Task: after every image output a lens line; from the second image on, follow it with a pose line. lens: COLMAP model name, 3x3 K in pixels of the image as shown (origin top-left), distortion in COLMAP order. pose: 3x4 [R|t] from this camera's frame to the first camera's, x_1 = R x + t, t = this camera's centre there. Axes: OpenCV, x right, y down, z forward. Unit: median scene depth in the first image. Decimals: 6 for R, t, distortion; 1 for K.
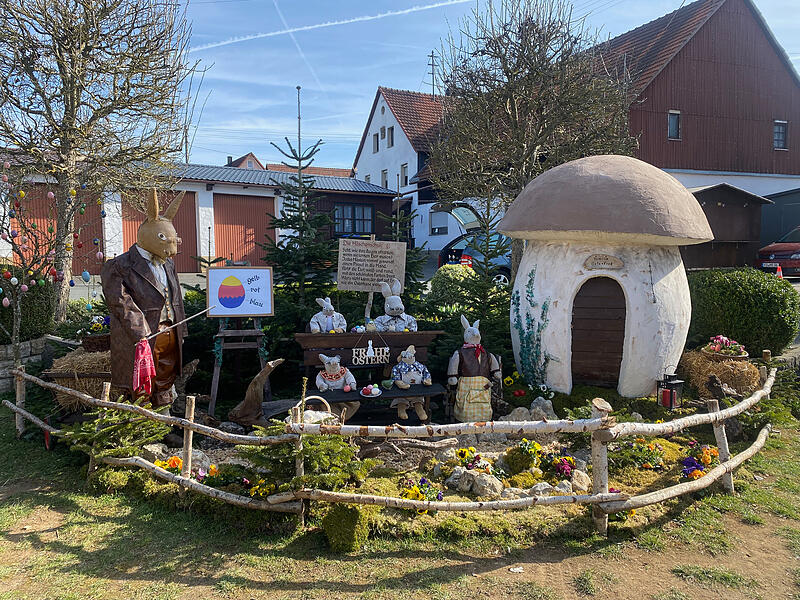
lens RADIAL K [[611.1, 0, 400.0], [0, 611.1, 300.0], [0, 0, 1]] dist [0.006392, -0.001986]
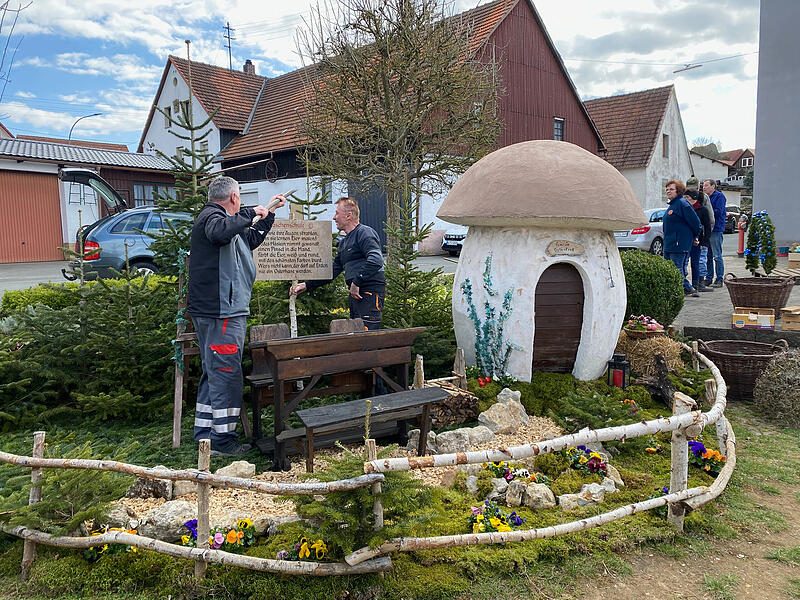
lens RADIAL K [[609.2, 0, 400.0], [0, 609.2, 300.0], [0, 0, 1]] dist [-0.010086, -0.004046]
pose [[0.939432, -0.044273, 0.339864, -0.234045], [0.034691, 0.998812, 0.034223, -0.018947], [-0.340976, -0.020360, 0.939852, 0.145308]]
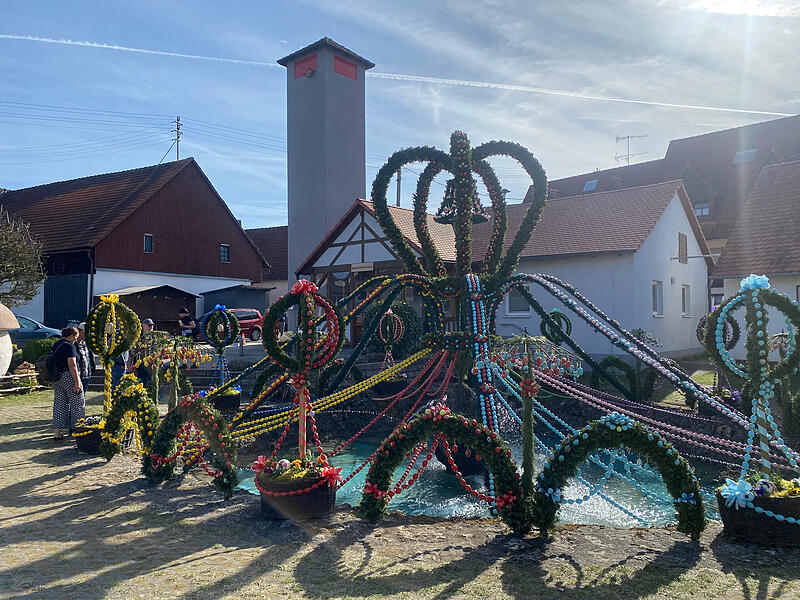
lens RADIAL K [[611.1, 0, 400.0], [0, 611.1, 300.0], [0, 0, 1]] dist [0.006392, -0.001986]
pose [[0.818917, 0.026048, 0.573321, 0.386654], [0.038355, 0.994252, -0.099957, 0.115298], [-0.572629, 0.103846, 0.813211, -2.313663]]
